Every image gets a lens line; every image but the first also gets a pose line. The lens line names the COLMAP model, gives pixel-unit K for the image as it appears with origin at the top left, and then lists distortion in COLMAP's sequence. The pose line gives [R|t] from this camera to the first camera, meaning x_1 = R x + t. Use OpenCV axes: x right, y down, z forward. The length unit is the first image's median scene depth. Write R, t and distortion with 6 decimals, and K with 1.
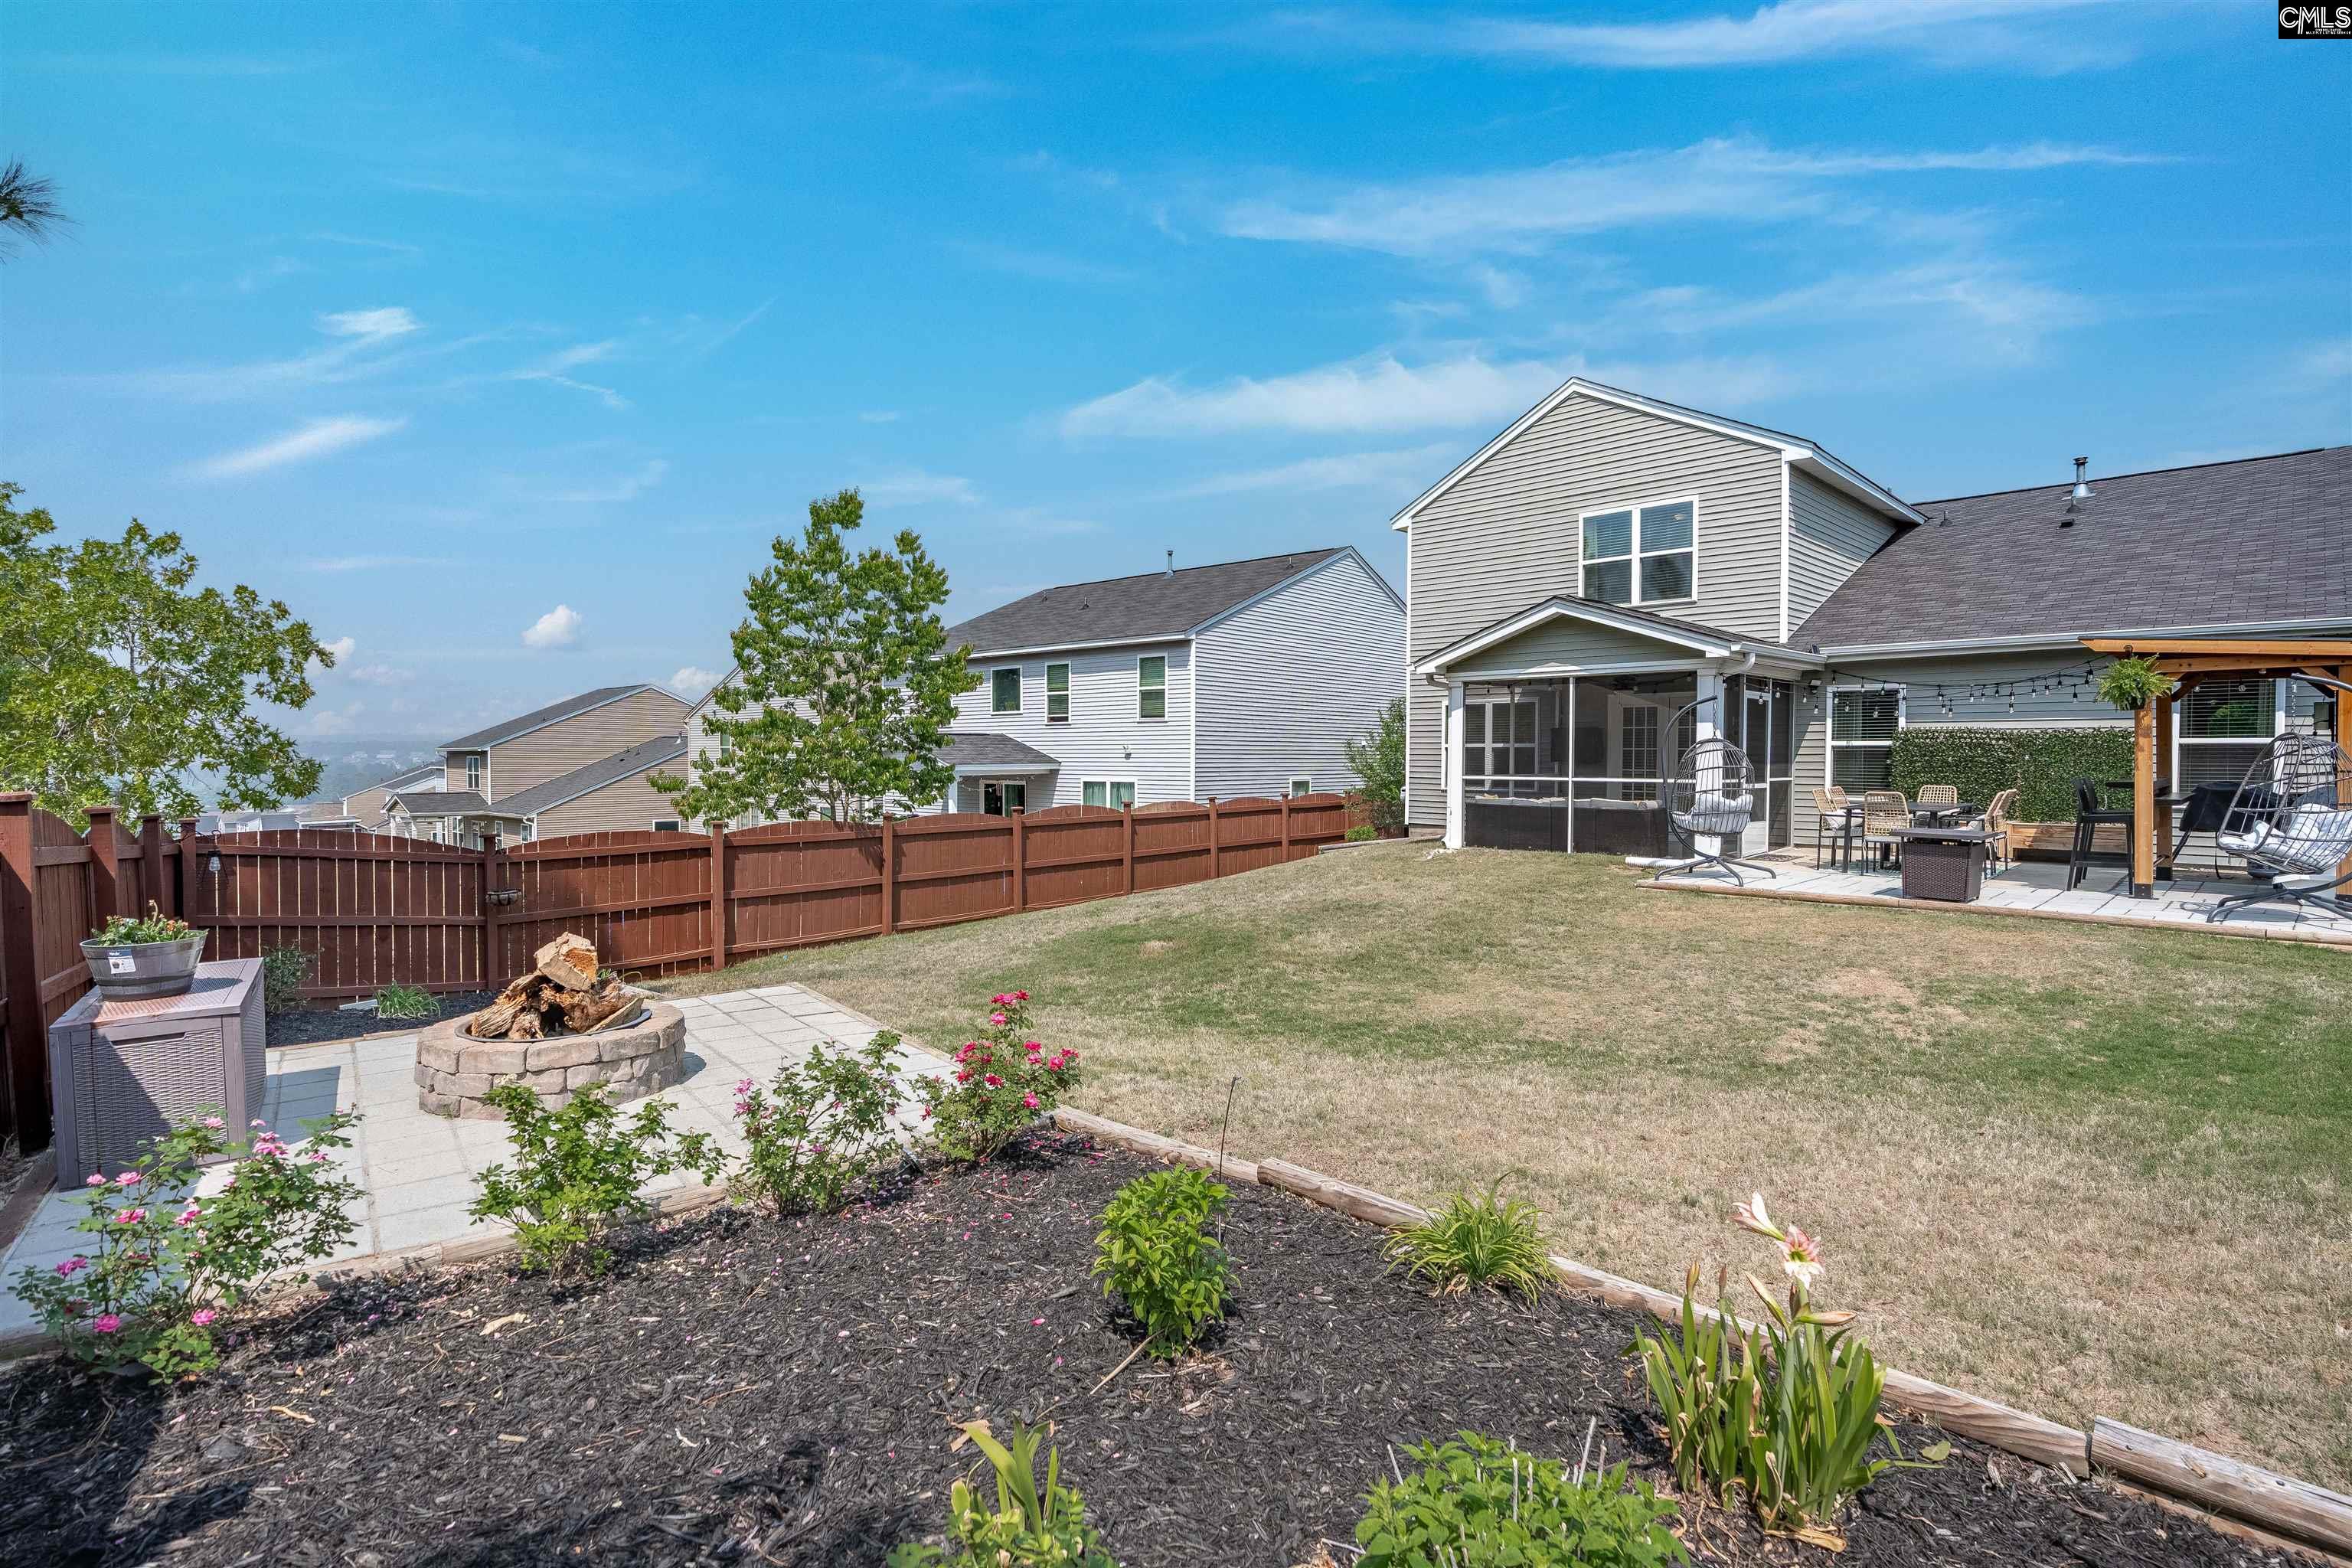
lens RADIAL K [[1127.3, 0, 1194.3], [0, 1127.3, 786.0], [0, 0, 1]] dist [-0.014139, 0.001500]
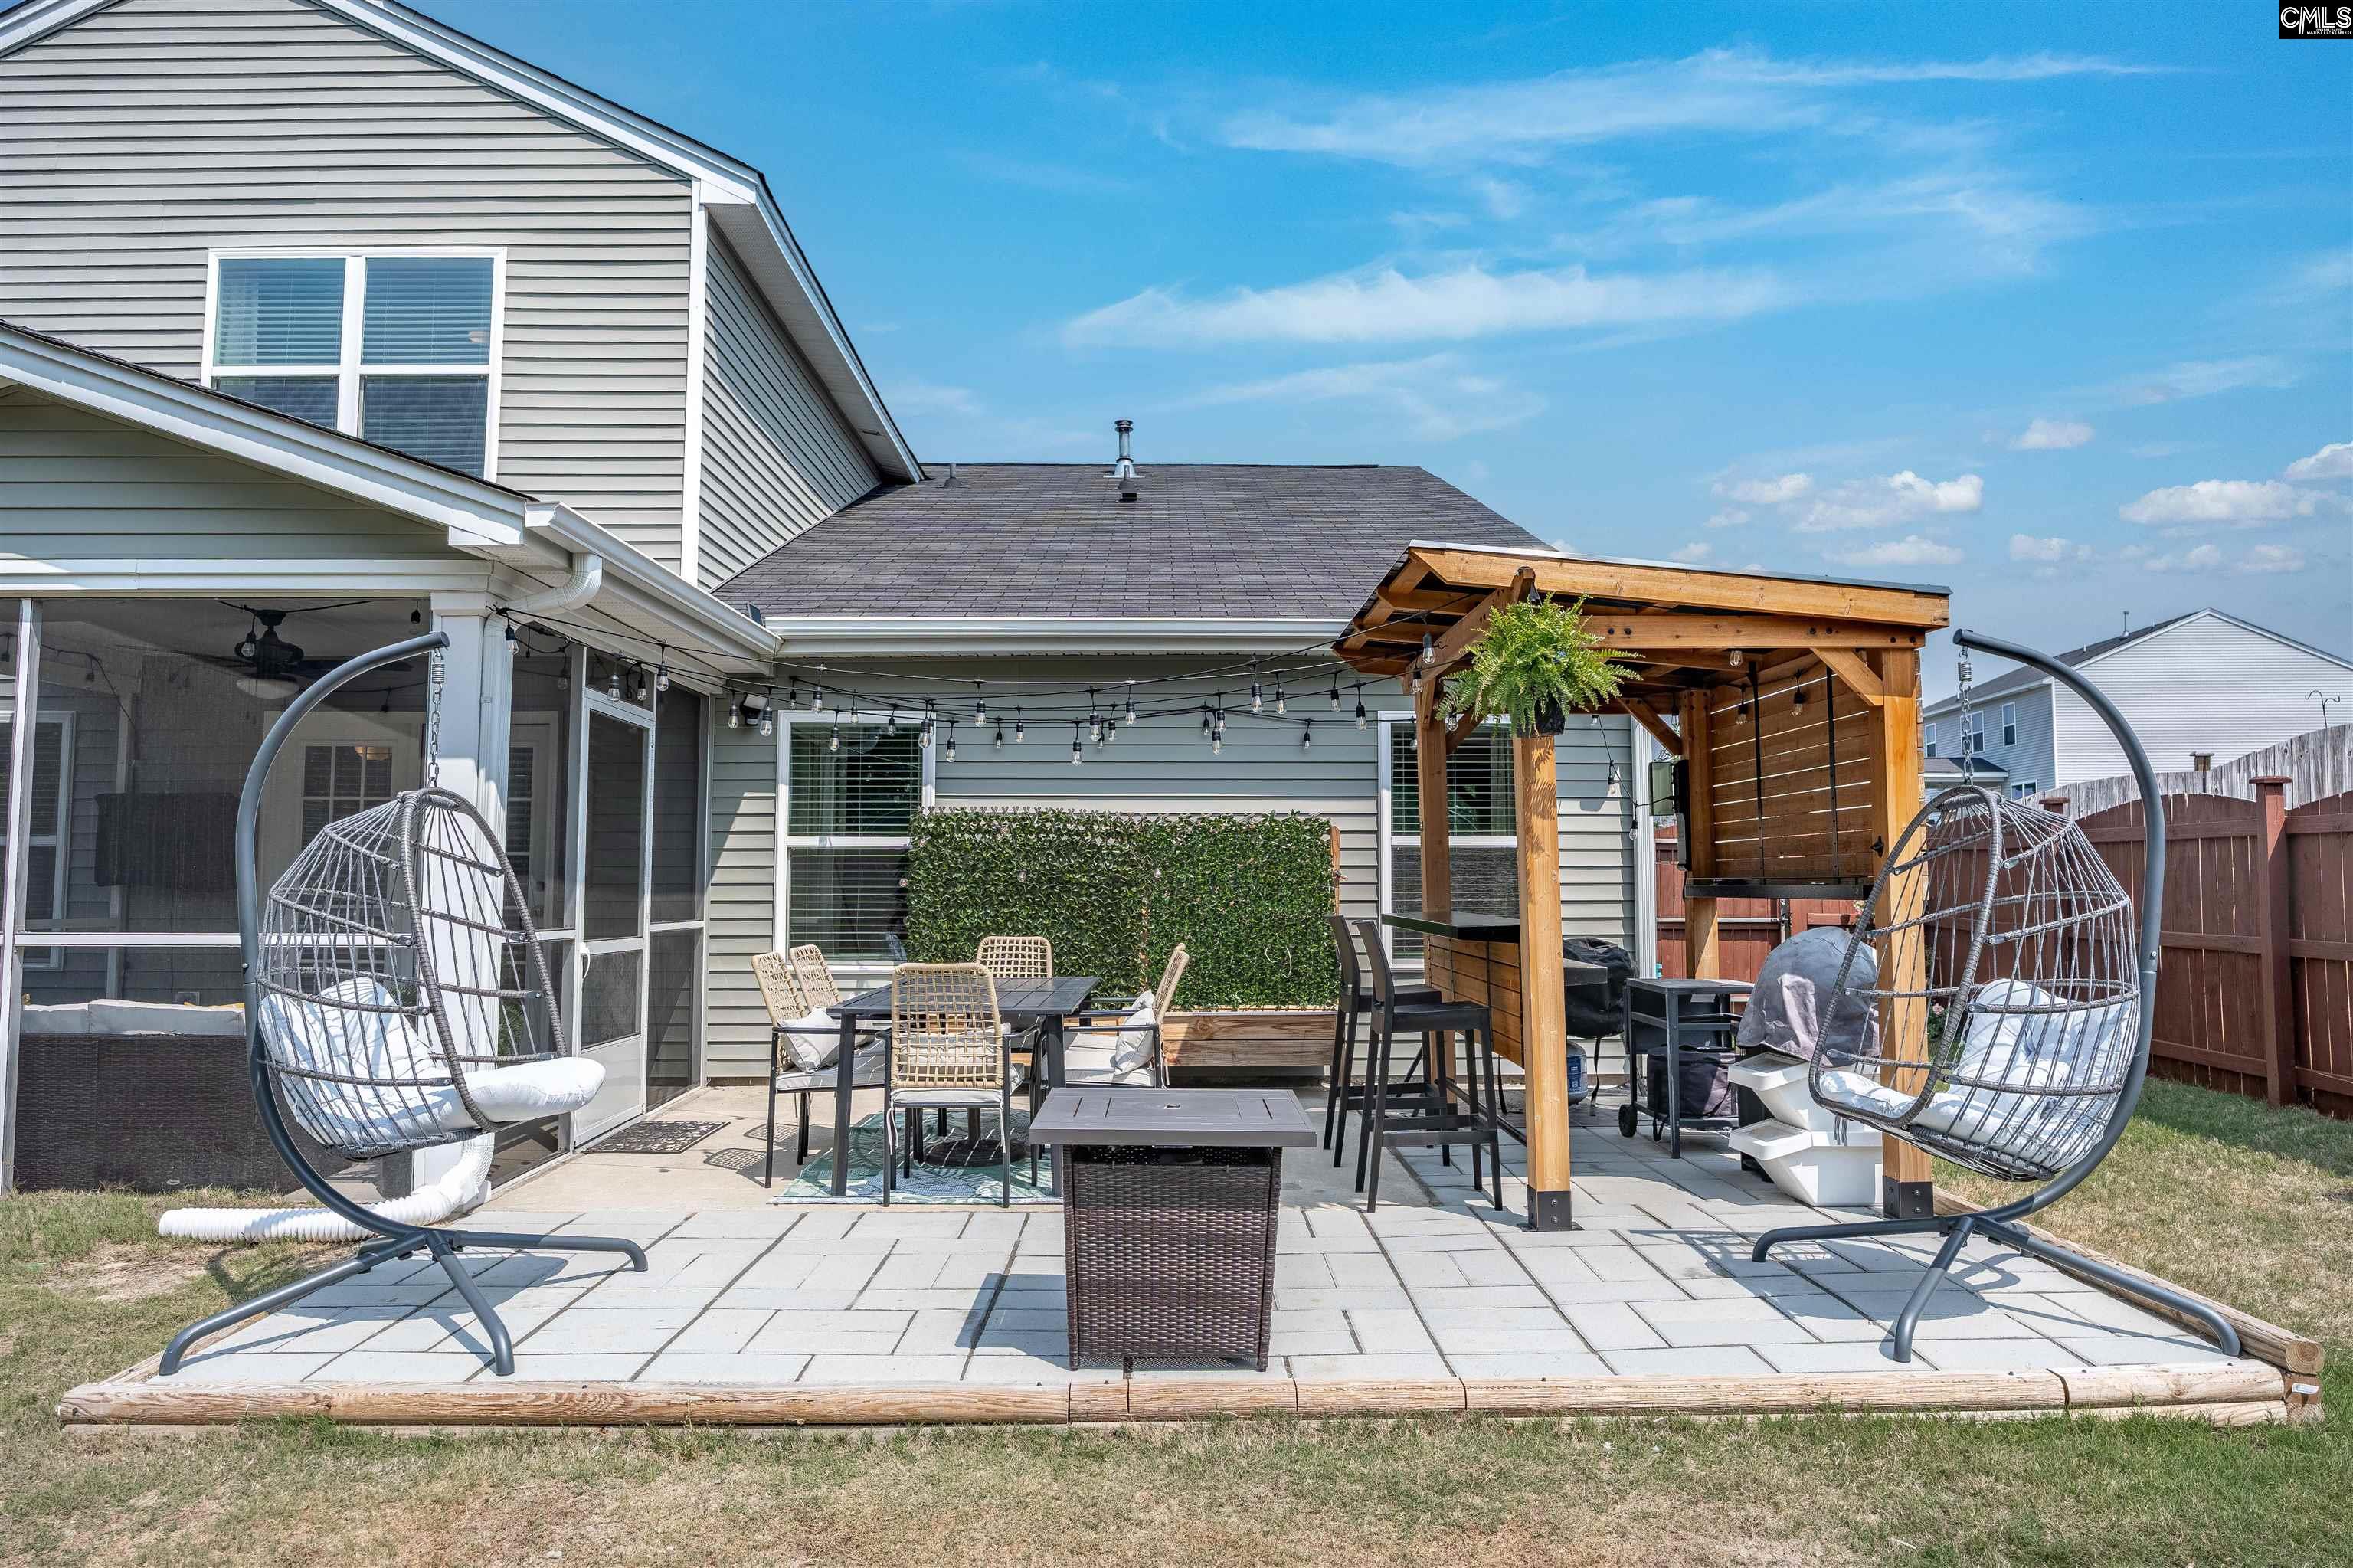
lens RADIAL K [[1473.6, 0, 1175.7], [0, 1473.6, 785.2], [0, 0, 1]] dist [-0.031020, -0.001620]
pose [[0.701281, 0.047574, 0.711296, 0.276369], [0.018584, 0.996212, -0.084953, -0.008649], [-0.712643, 0.072795, 0.697740, 0.511640]]
